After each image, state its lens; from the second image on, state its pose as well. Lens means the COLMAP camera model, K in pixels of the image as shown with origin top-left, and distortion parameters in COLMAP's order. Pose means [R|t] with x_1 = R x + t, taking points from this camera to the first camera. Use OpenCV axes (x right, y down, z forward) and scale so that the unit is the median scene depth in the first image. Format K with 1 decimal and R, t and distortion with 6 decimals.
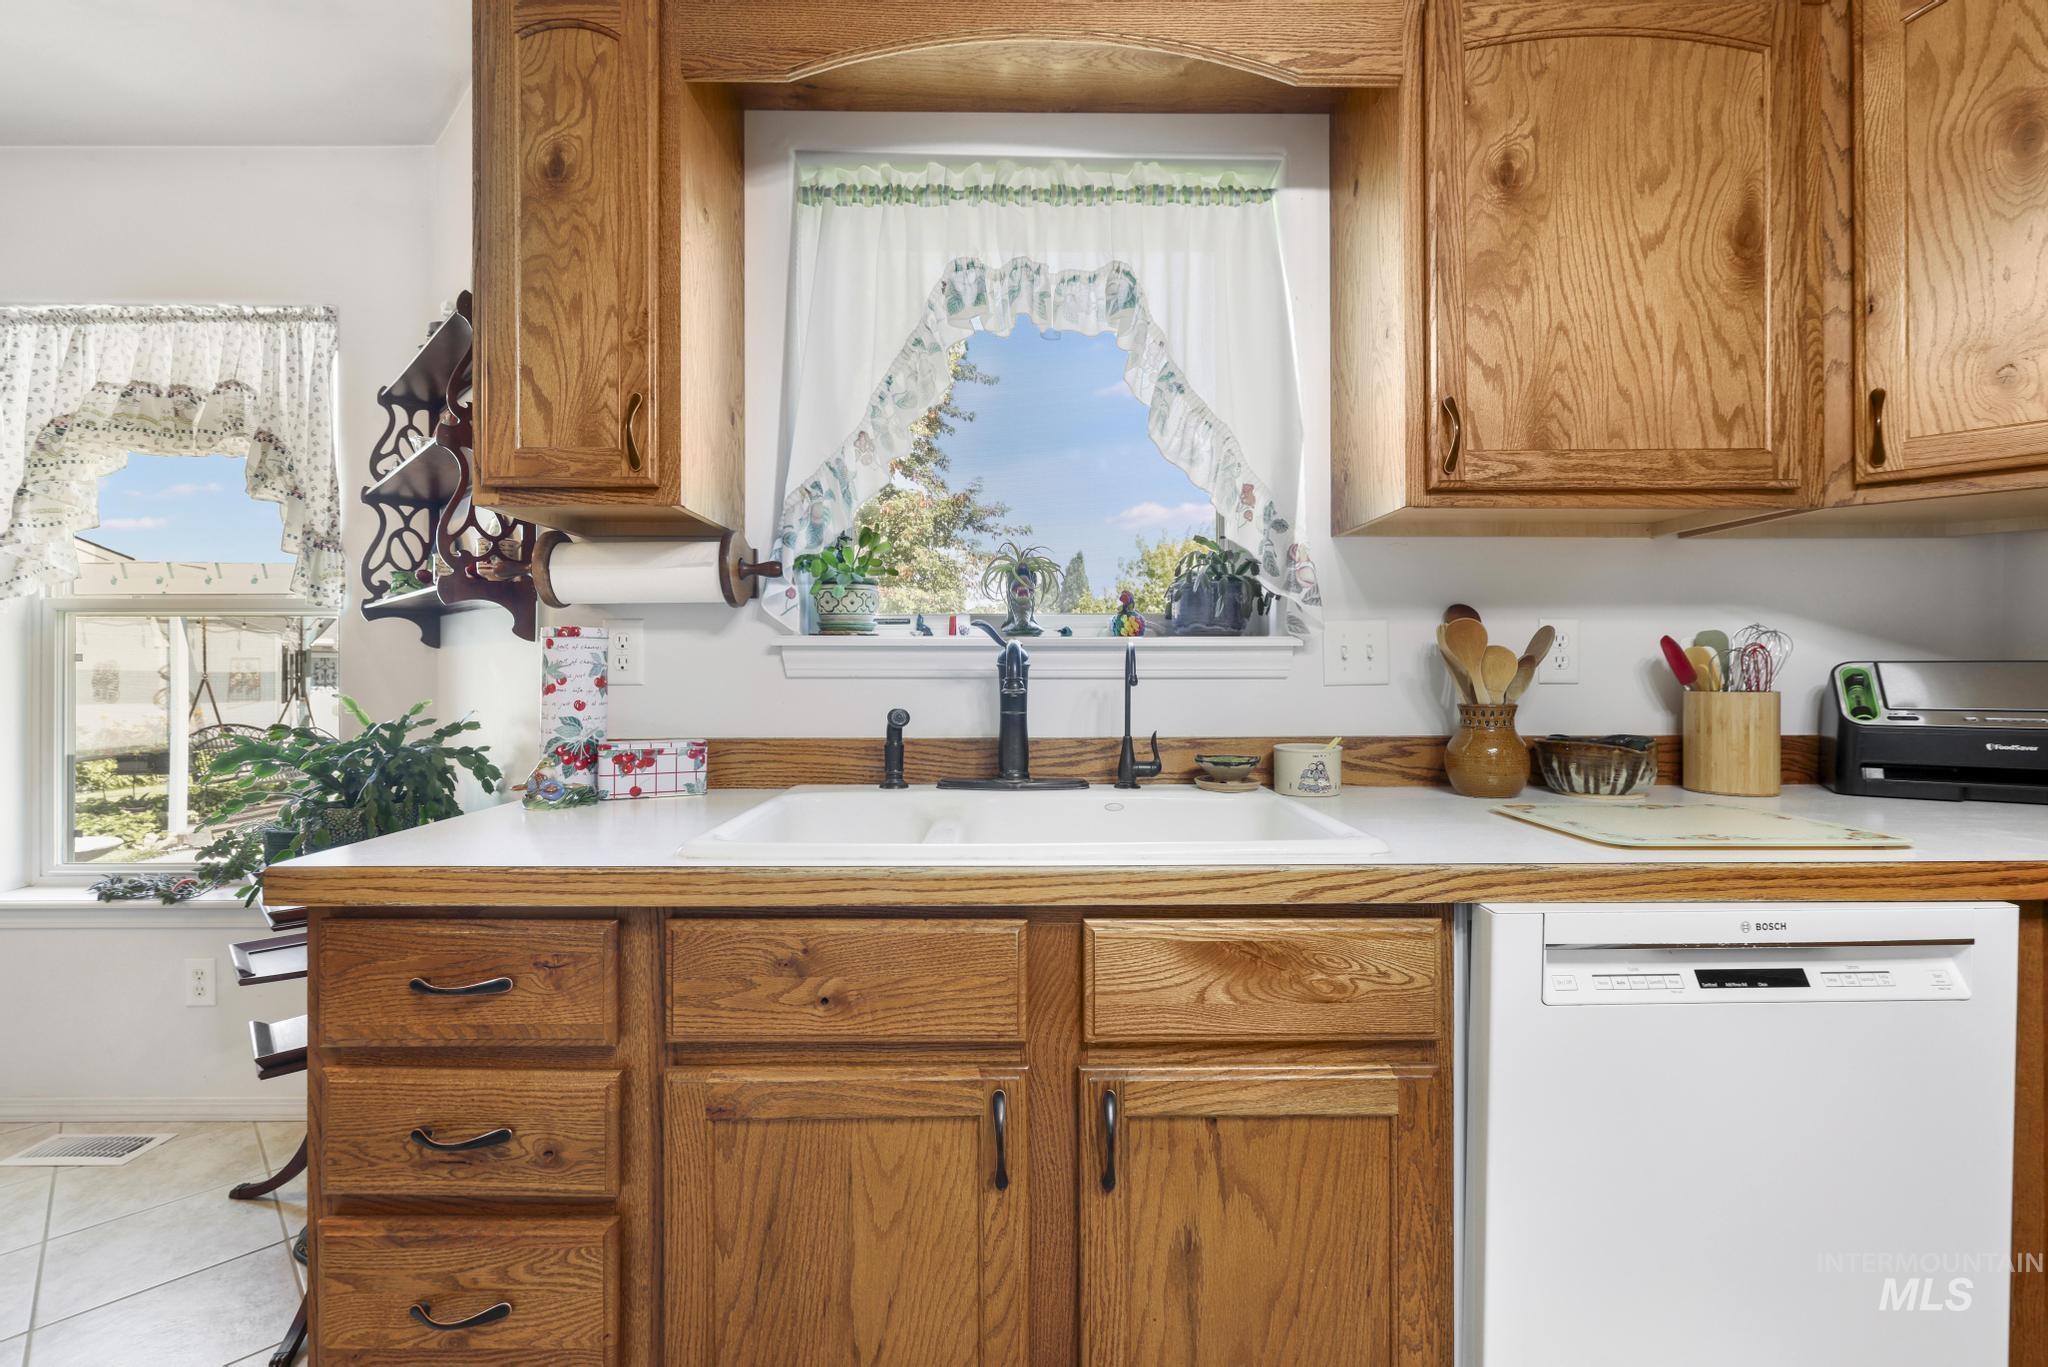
lens RADIAL K [[878.3, 0, 1020.4], [0, 878.3, 671.3], [0, 0, 1]] dist [-0.000582, -0.000428]
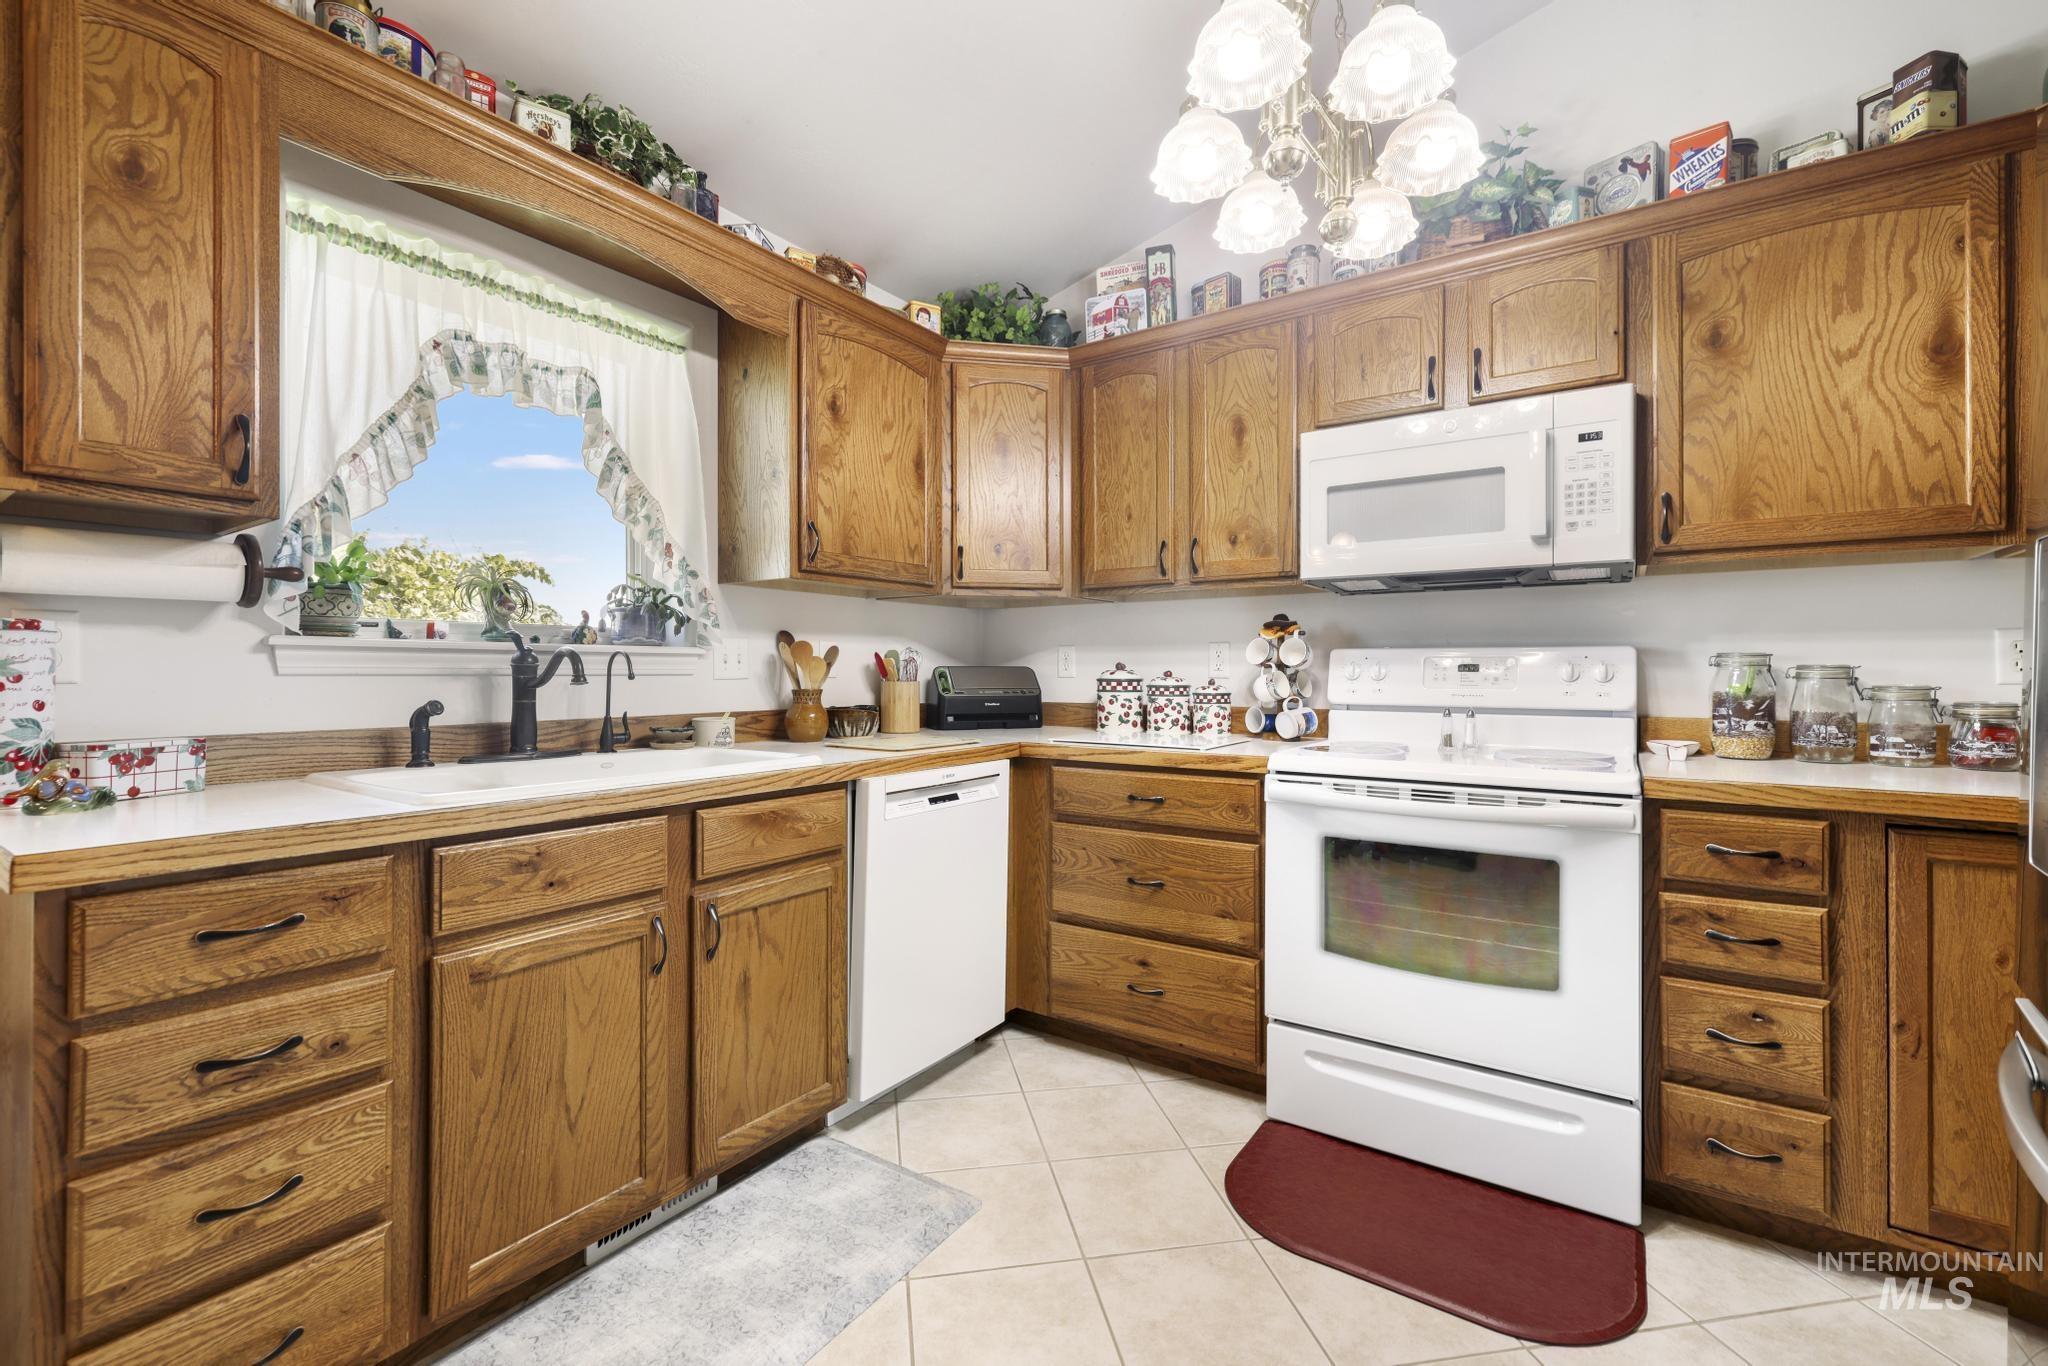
lens RADIAL K [[897.4, 0, 1044.0], [0, 897.4, 675.4], [0, 0, 1]] dist [0.000046, 0.000294]
pose [[0.553994, -0.001692, 0.832519, -0.808634], [-0.001486, 0.999994, 0.003021, 0.003840], [-0.832519, -0.002911, 0.553989, -0.447748]]
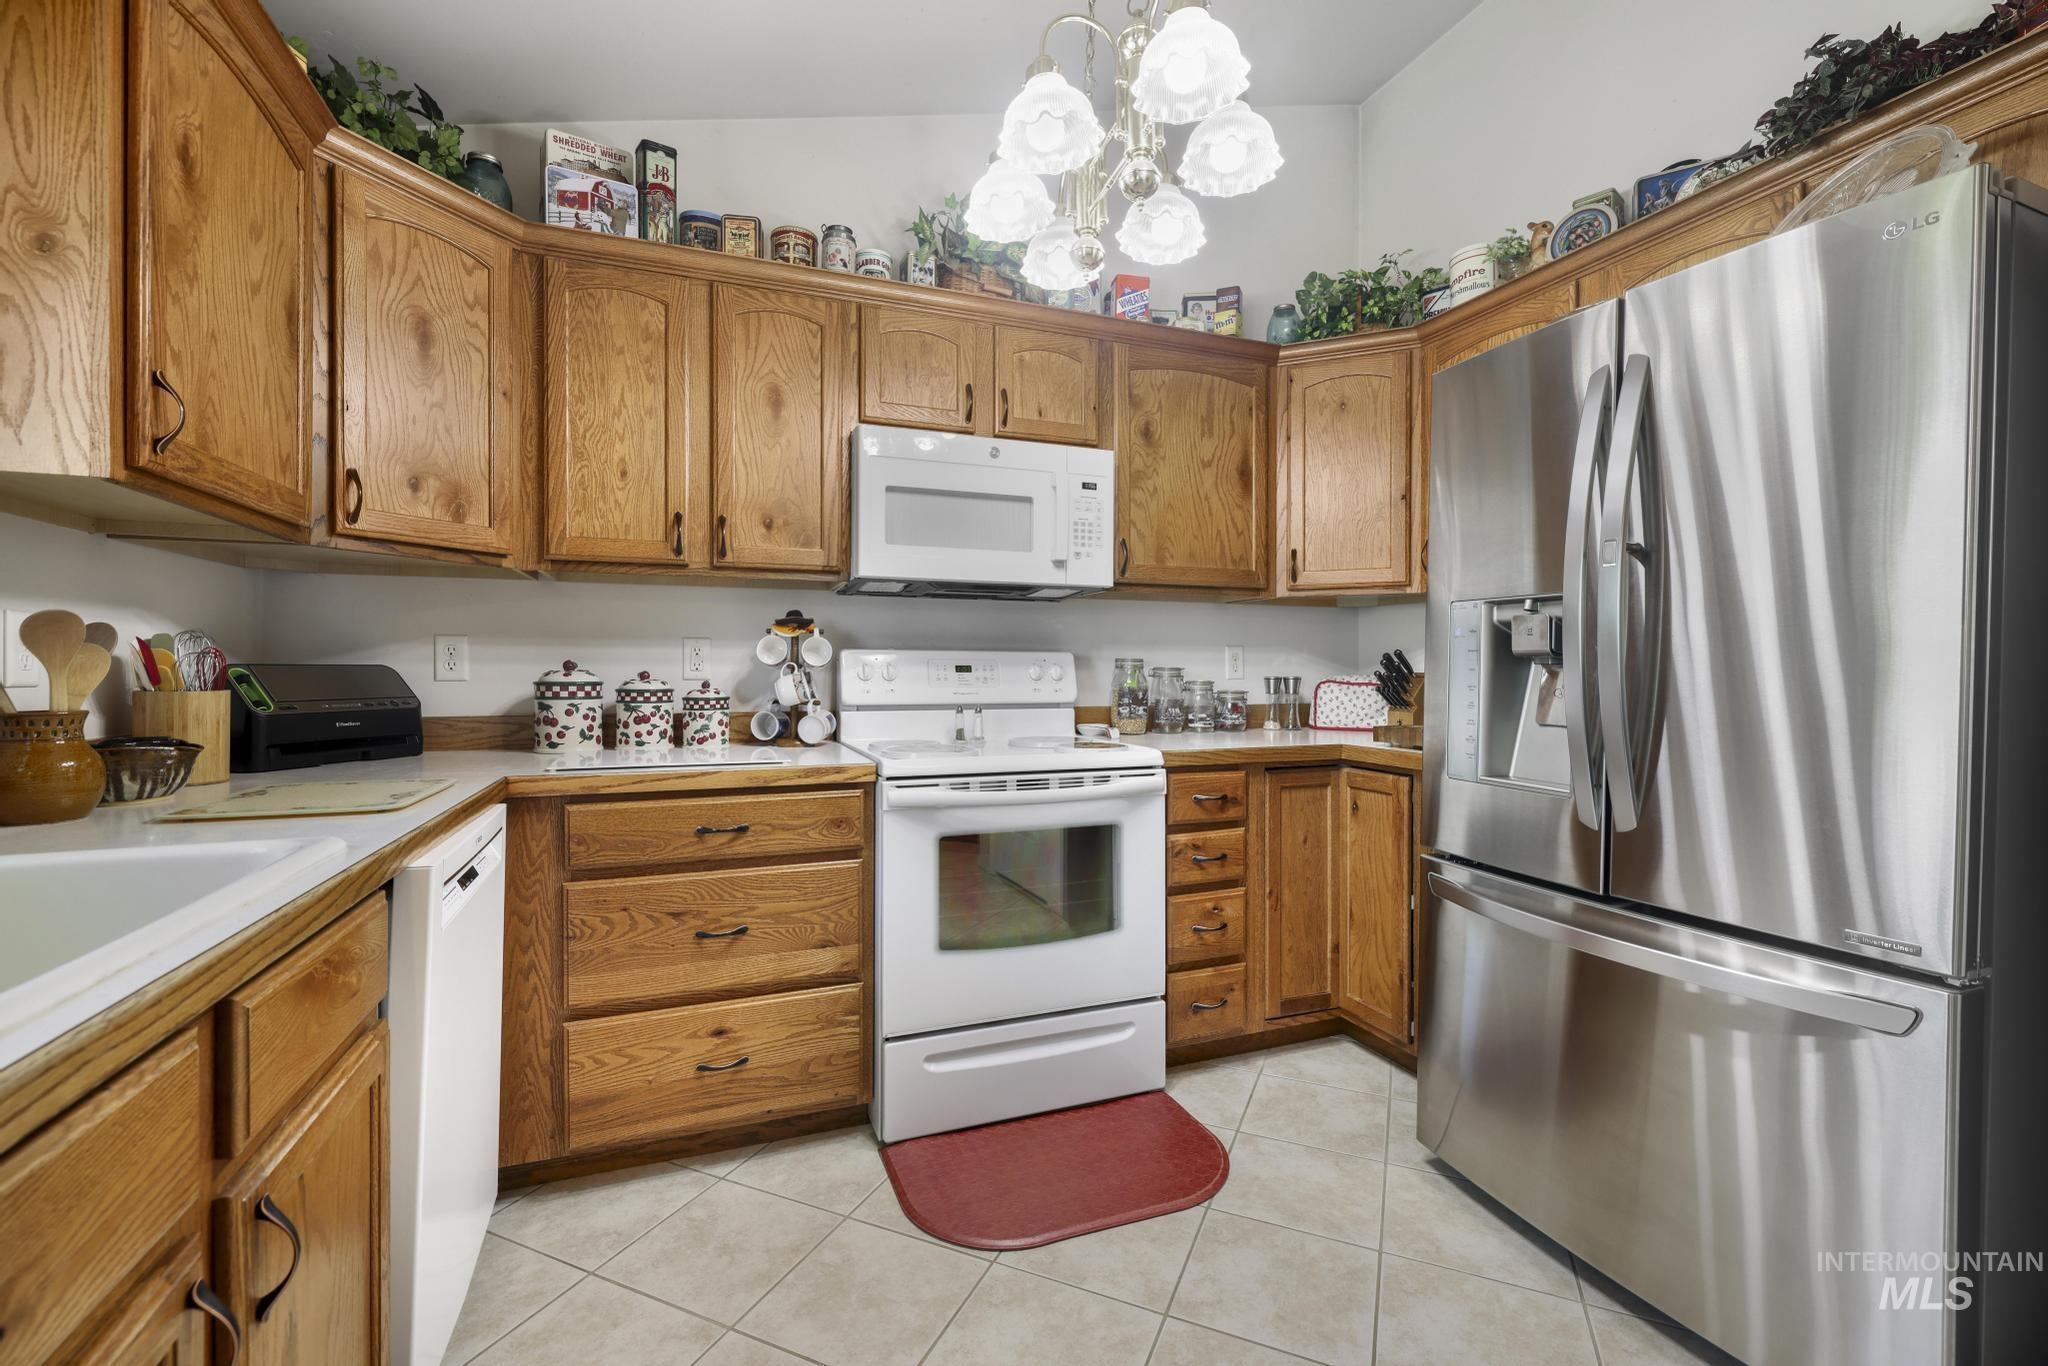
lens RADIAL K [[863.2, 0, 1054.7], [0, 863.2, 676.6], [0, 0, 1]] dist [-0.000294, 0.000122]
pose [[-0.384052, -0.006308, 0.923290, -0.695539], [-0.000288, 0.999977, 0.006712, -0.003254], [-0.923311, 0.002312, -0.384046, 0.494046]]
